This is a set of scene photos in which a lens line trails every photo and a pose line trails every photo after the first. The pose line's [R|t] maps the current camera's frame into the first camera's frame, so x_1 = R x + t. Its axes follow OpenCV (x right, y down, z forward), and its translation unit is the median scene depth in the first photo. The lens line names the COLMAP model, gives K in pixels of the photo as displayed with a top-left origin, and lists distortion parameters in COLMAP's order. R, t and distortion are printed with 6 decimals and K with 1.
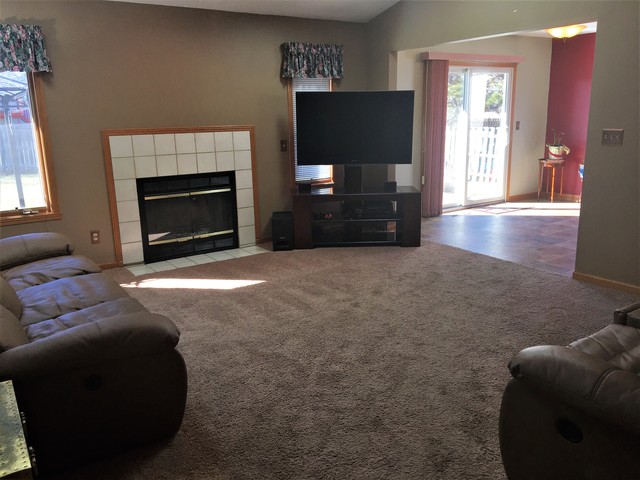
lens RADIAL K [[542.2, 0, 317.8], [0, 542.2, 239.2], [0, 0, 1]] dist [0.107008, -0.162851]
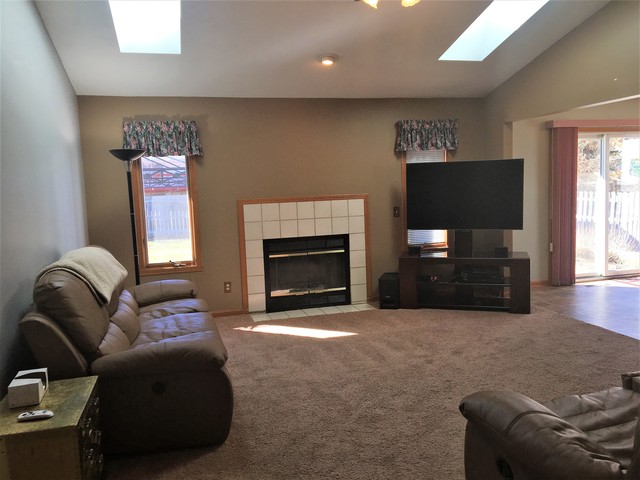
lens RADIAL K [[542.2, 0, 317.8], [0, 542.2, 239.2], [0, 0, 1]] dist [0.107008, -0.162851]
pose [[0.946795, 0.017262, -0.321374, 0.153180], [-0.056187, 0.992091, -0.112244, 0.013588], [0.316894, 0.124329, 0.940277, -0.066293]]
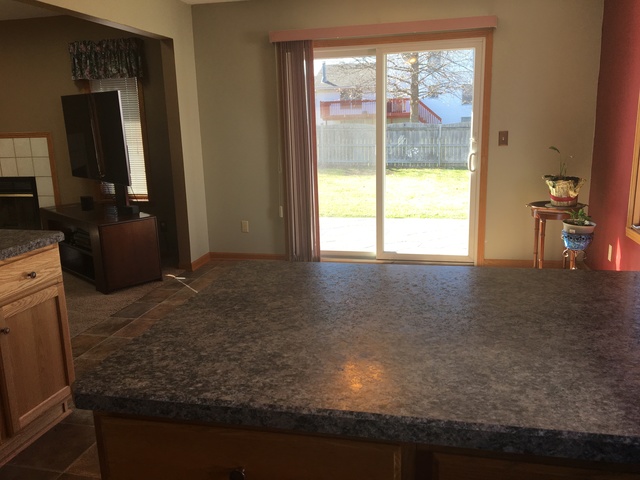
lens RADIAL K [[542.2, 0, 317.8], [0, 542.2, 239.2], [0, 0, 1]] dist [0.107008, -0.162851]
pose [[0.675697, 0.156906, -0.720288, 1.001657], [-0.153192, 0.985642, 0.071002, -0.174752], [0.721087, 0.062367, 0.690032, 0.726813]]
